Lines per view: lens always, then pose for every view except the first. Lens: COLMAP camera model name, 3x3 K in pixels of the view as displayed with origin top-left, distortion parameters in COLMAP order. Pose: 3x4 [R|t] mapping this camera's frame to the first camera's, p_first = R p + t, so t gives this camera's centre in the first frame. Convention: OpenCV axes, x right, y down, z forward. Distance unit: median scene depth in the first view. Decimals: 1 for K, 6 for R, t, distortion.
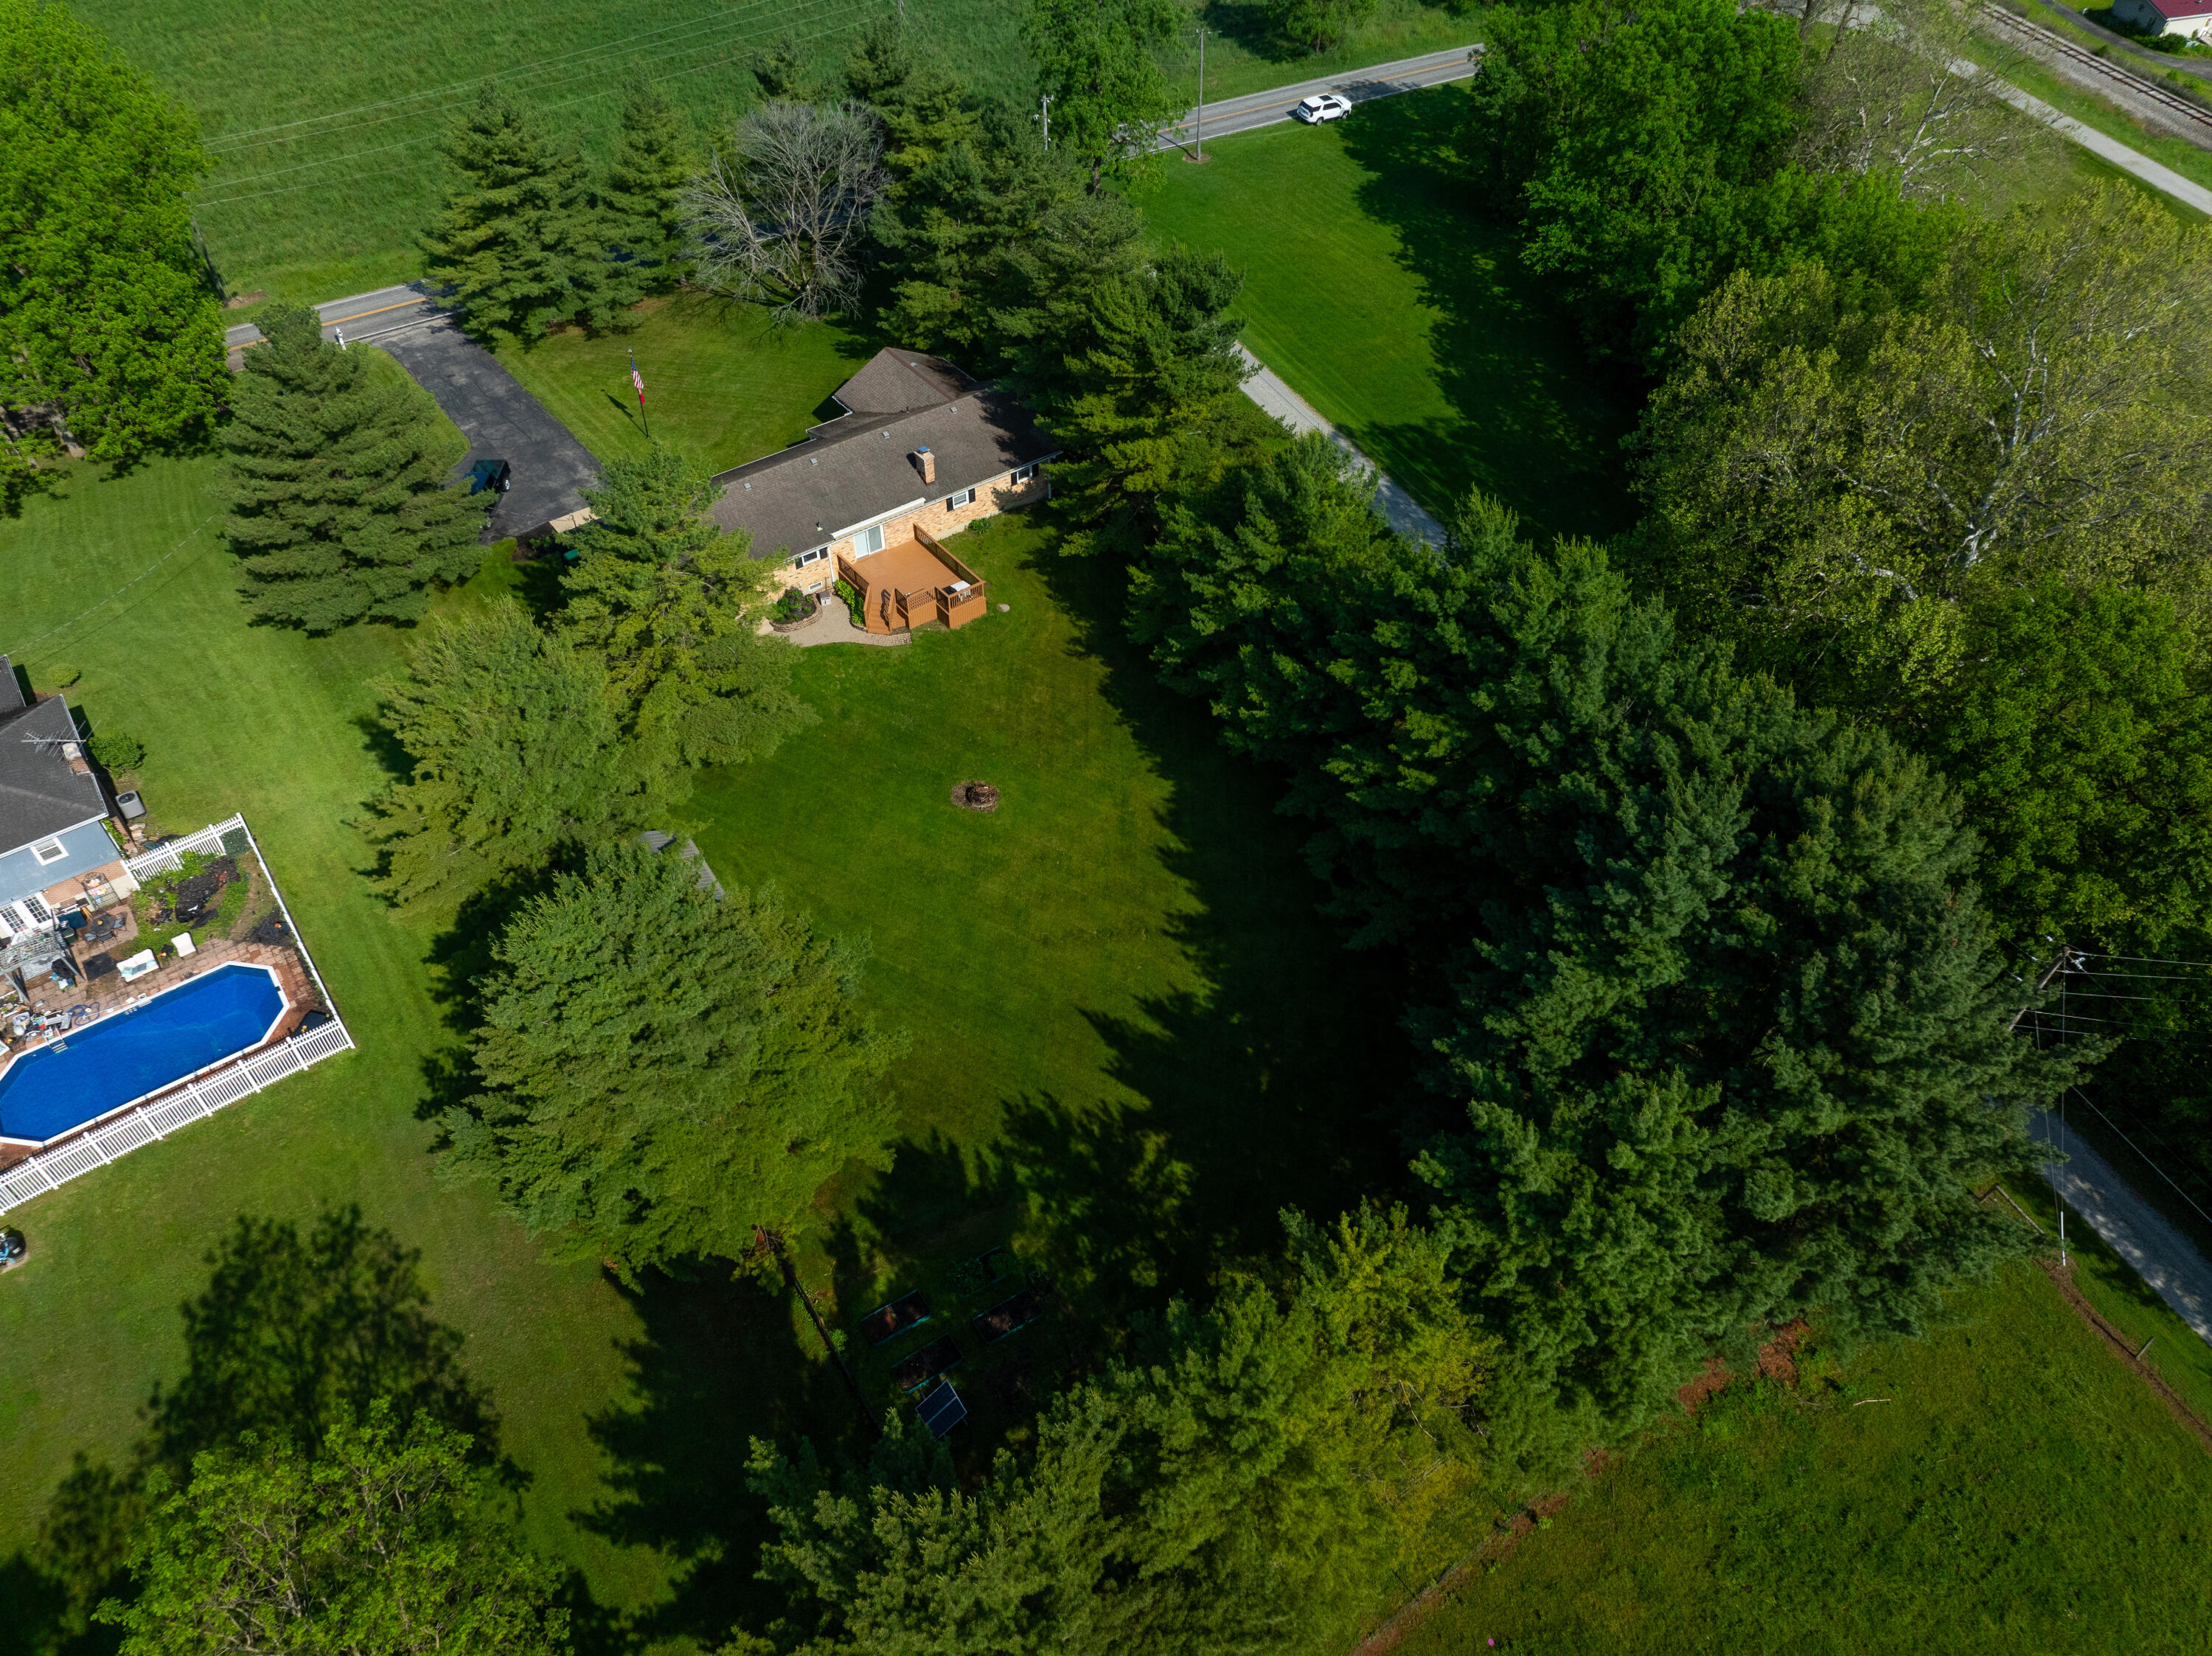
lens RADIAL K [[1558.6, 0, 1107.4], [0, 1558.6, 864.0], [0, 0, 1]] dist [-0.036323, 0.002947]
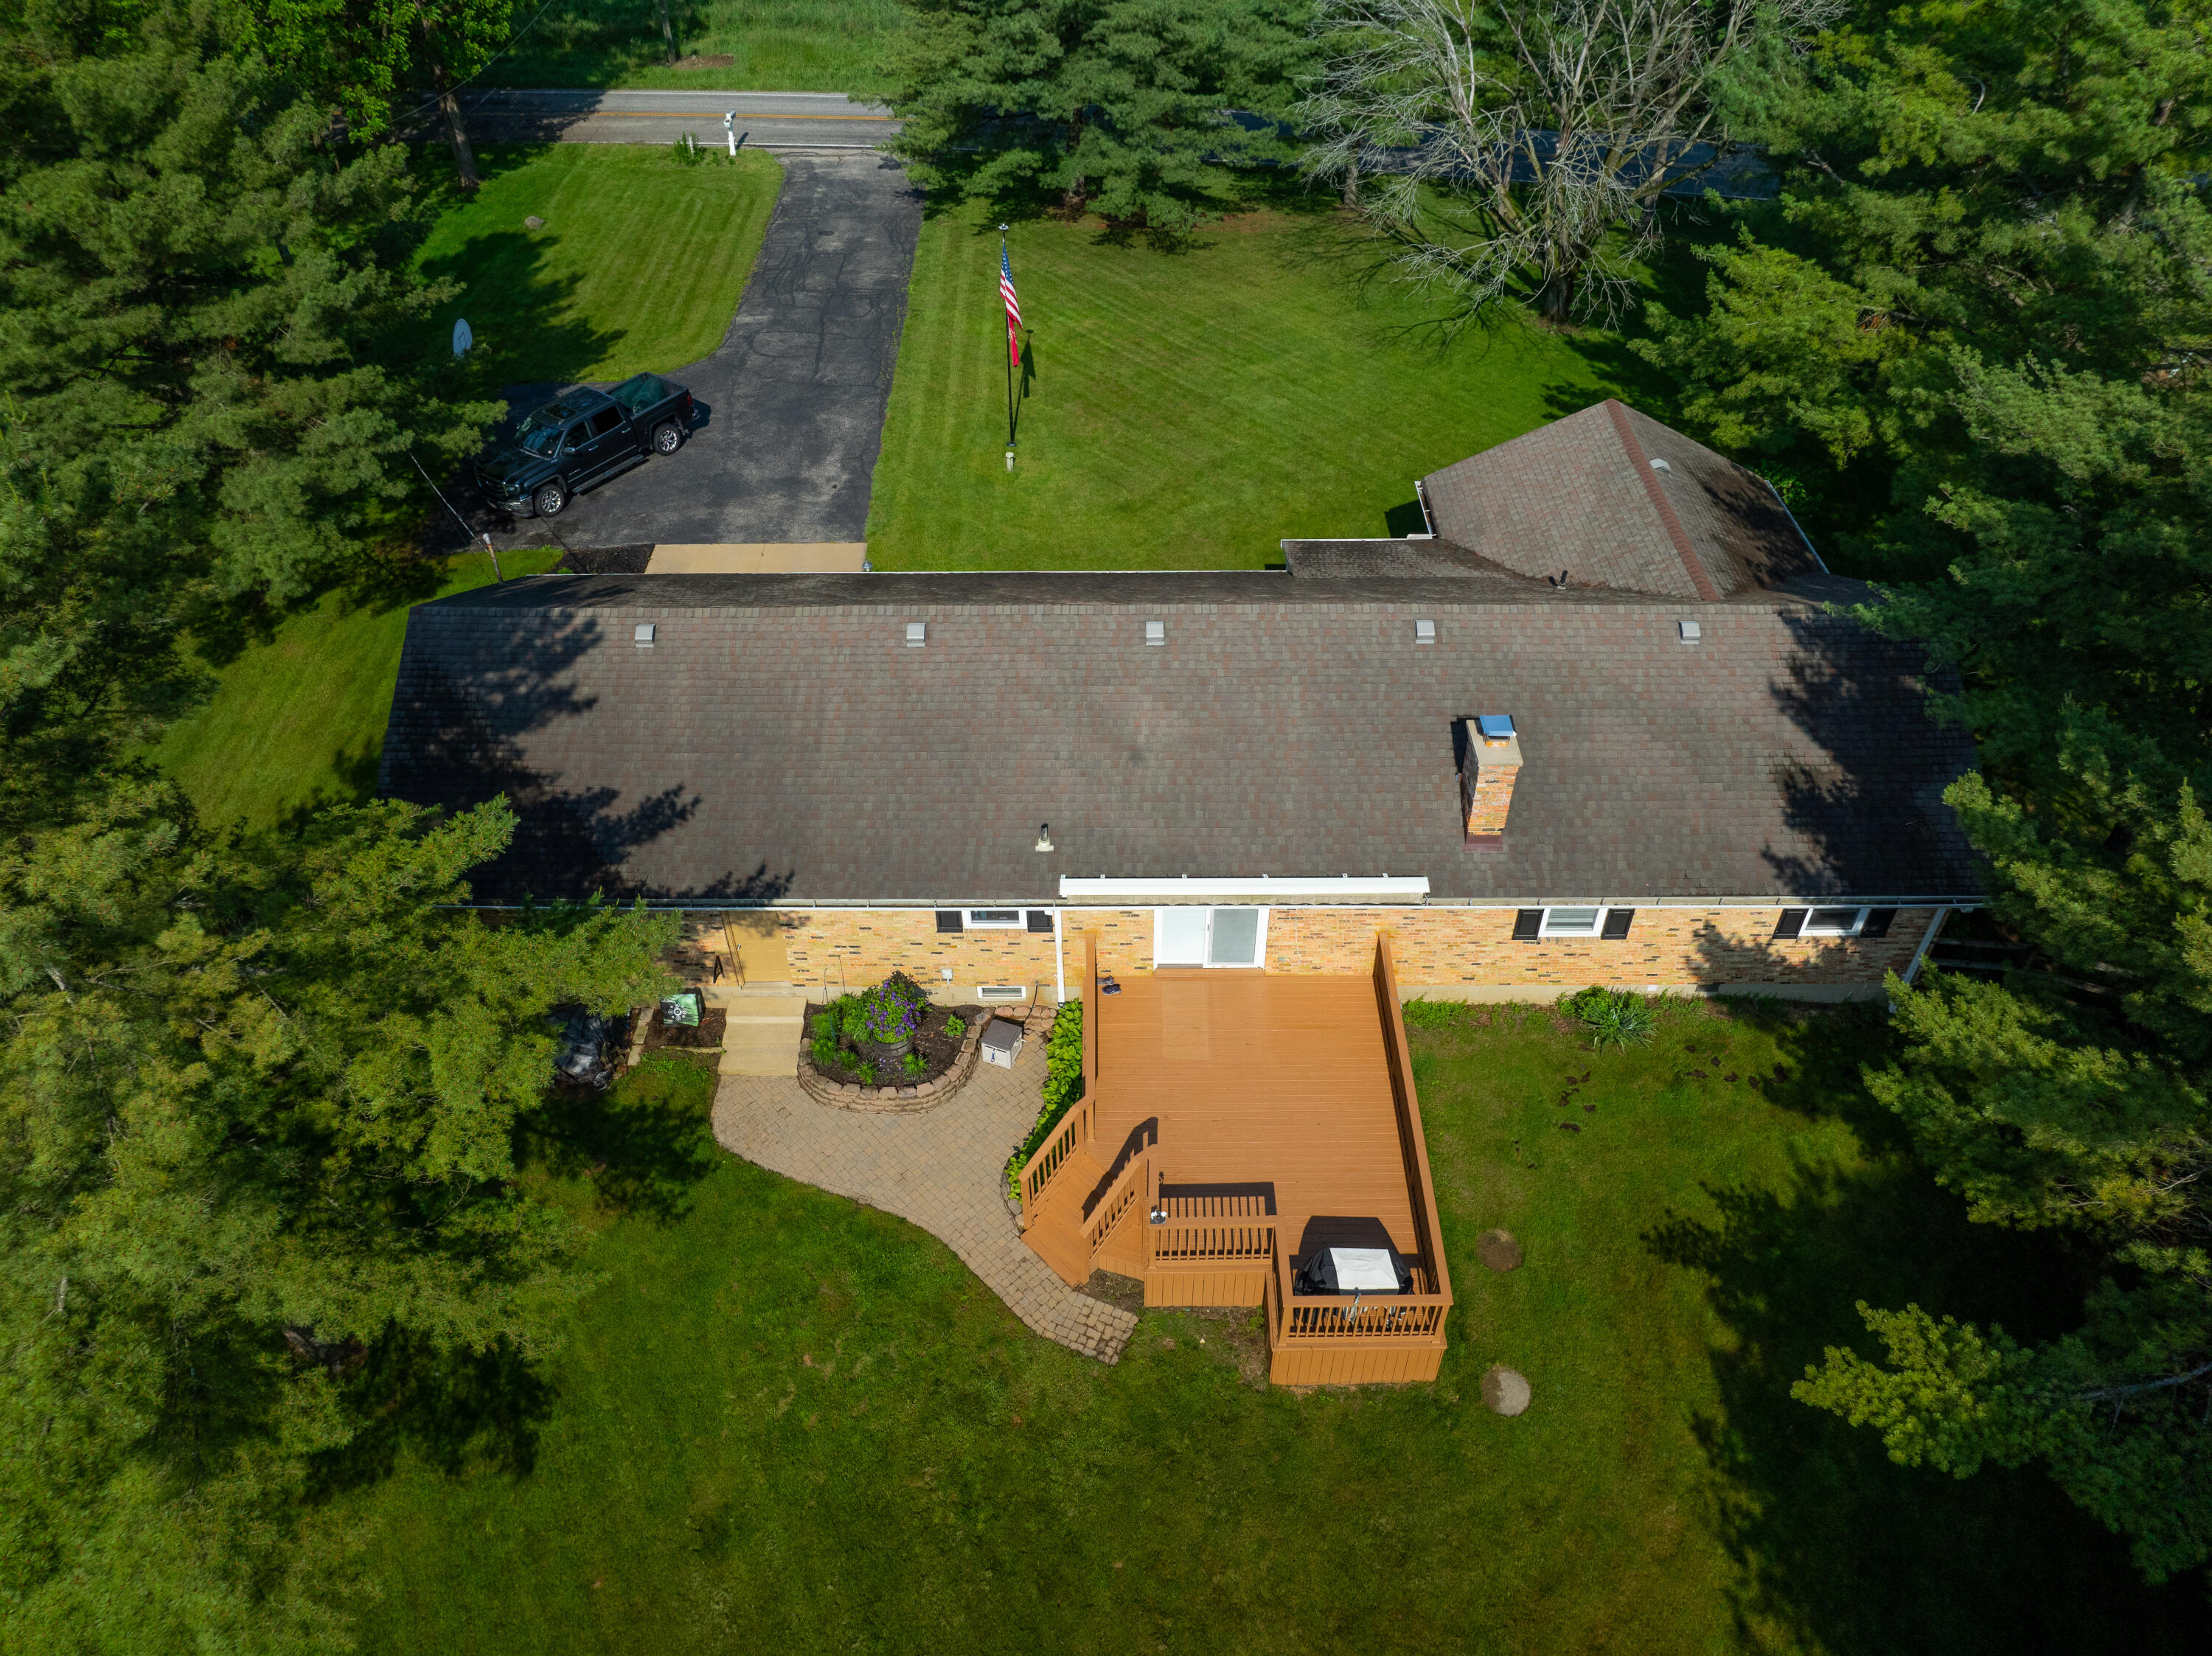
lens RADIAL K [[1544.6, 0, 1103.2], [0, 1544.6, 832.9], [0, 0, 1]] dist [-0.024781, -0.027365]
pose [[0.796616, 0.398261, -0.454742, -0.038605], [-0.428975, 0.902478, 0.038910, -0.217496], [0.425892, 0.164076, 0.889773, 0.685187]]
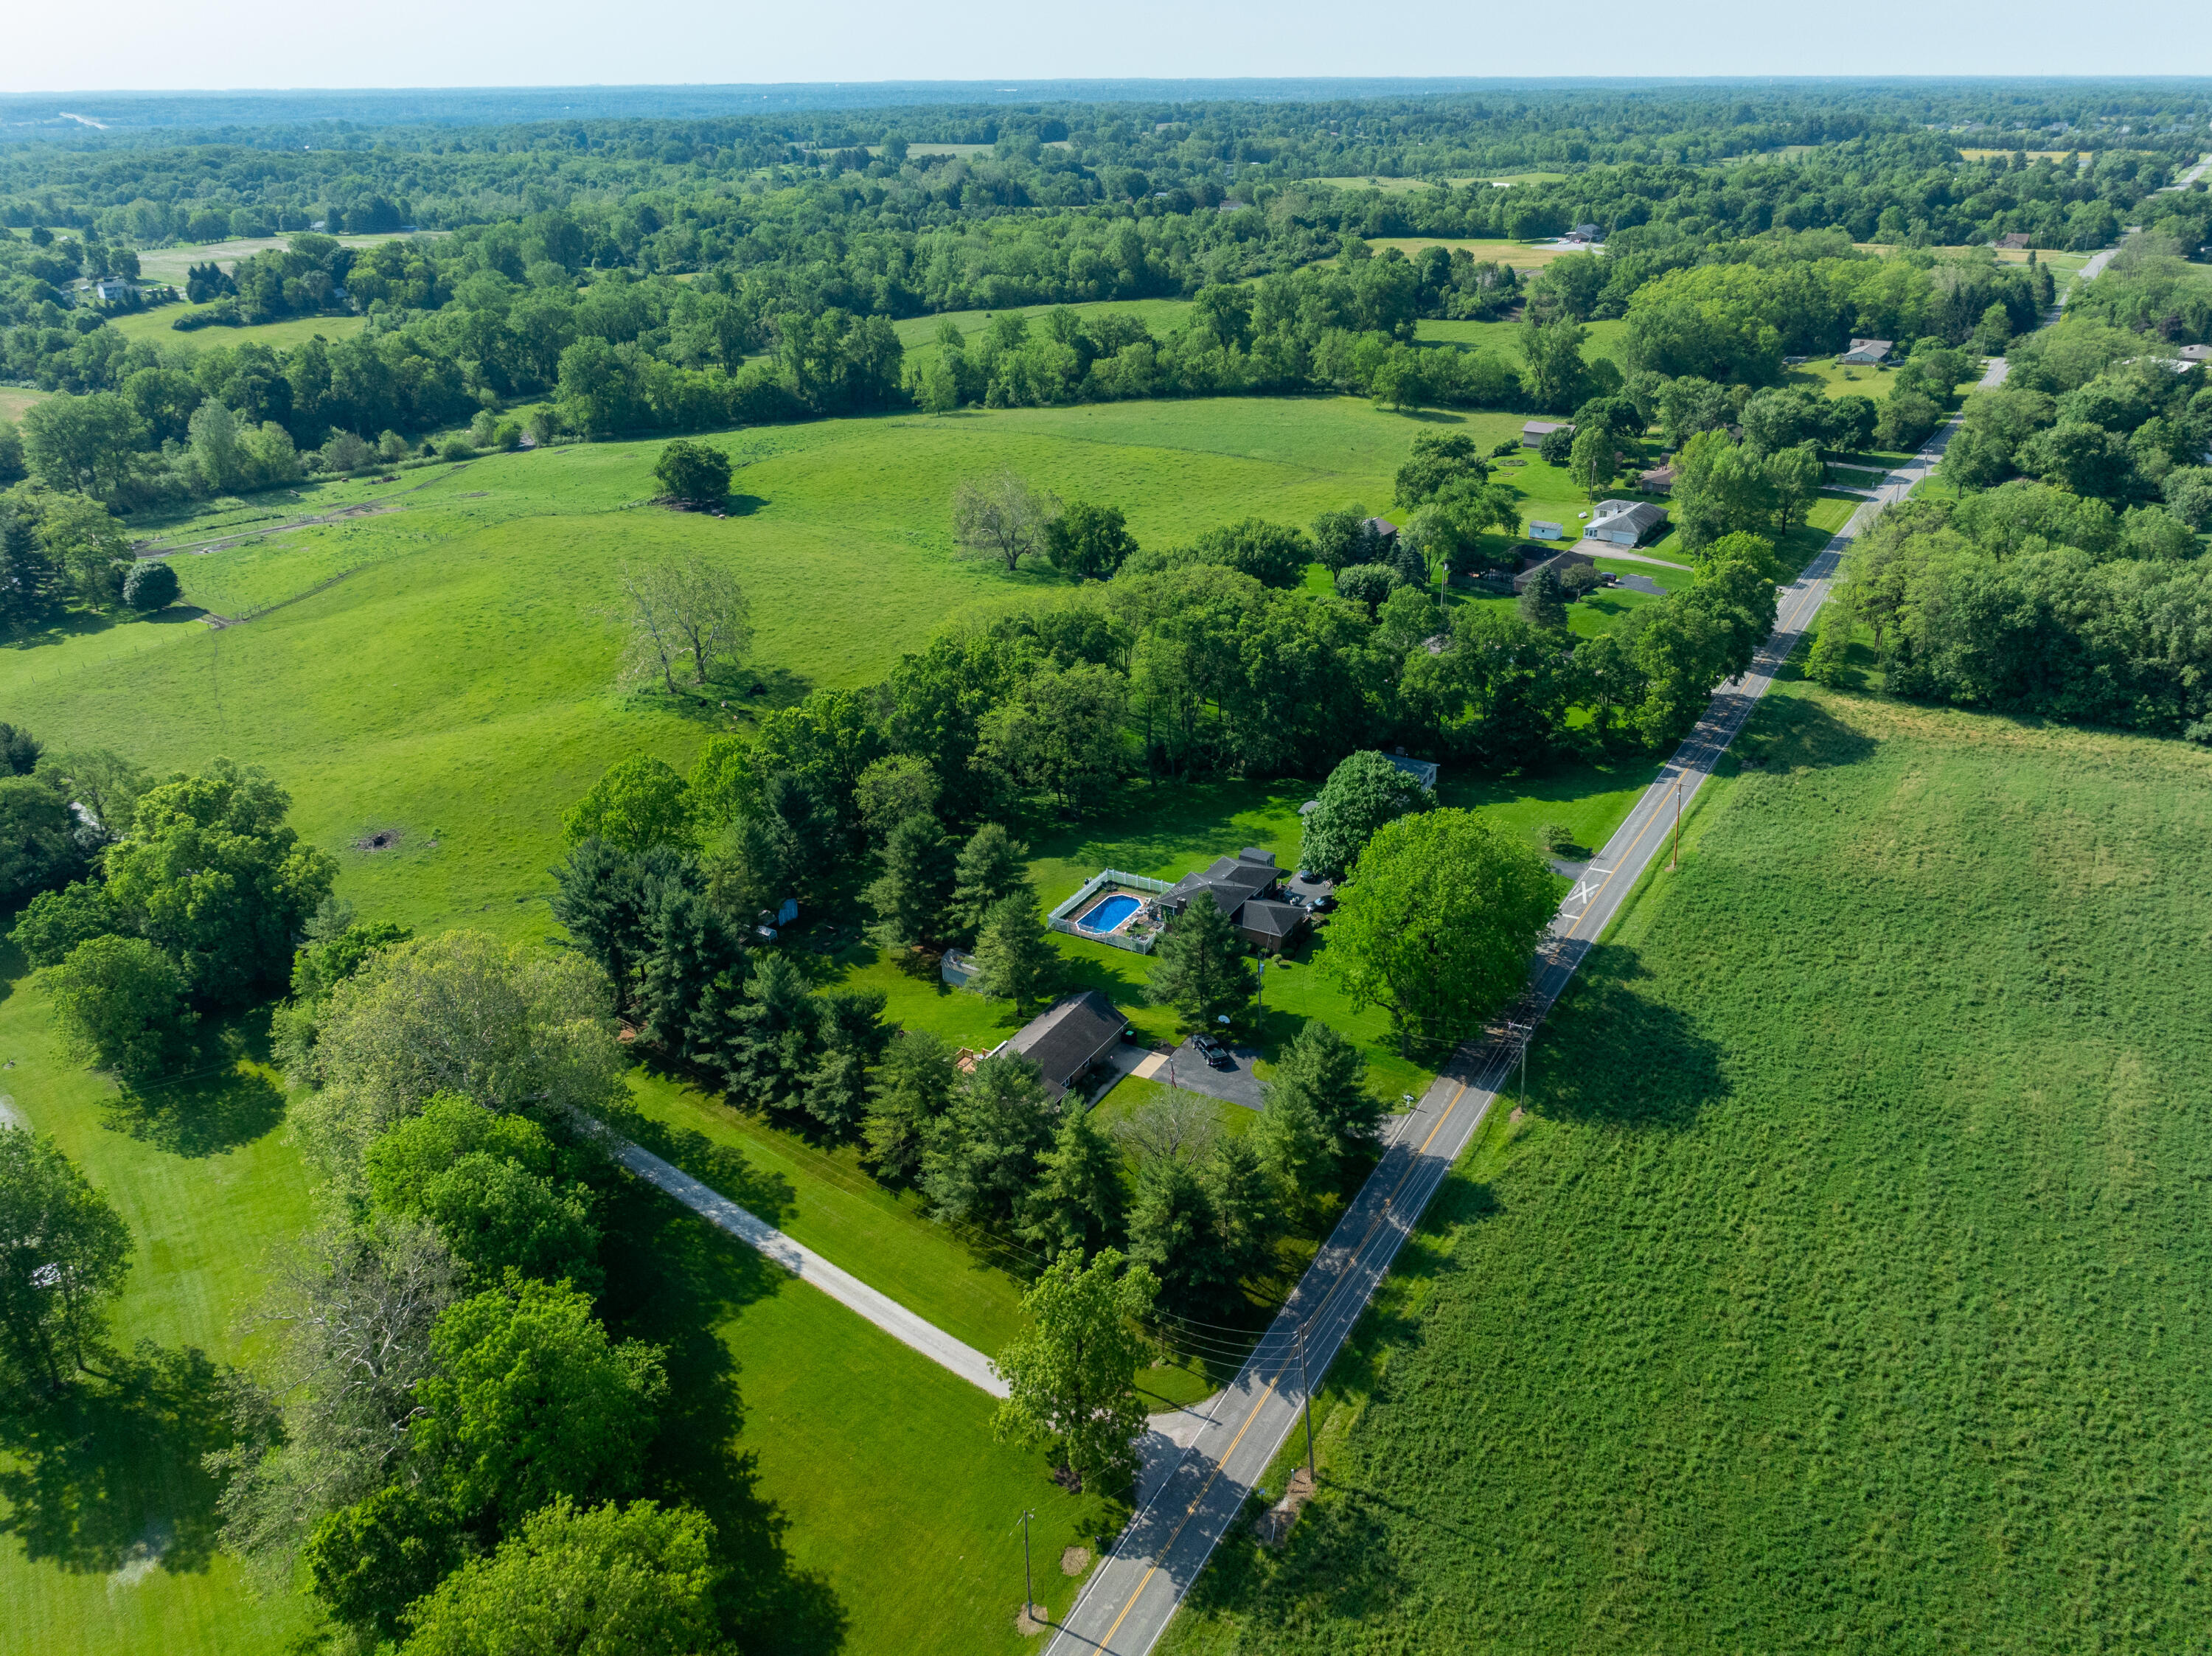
lens RADIAL K [[1614.3, 0, 1106.0], [0, 1614.3, 828.0], [0, 0, 1]] dist [-0.027738, -0.002993]
pose [[-0.920393, 0.173561, -0.350361, 0.389172], [-0.273452, 0.354739, 0.894083, -2.149320], [0.279465, 0.918715, -0.279038, 1.280726]]
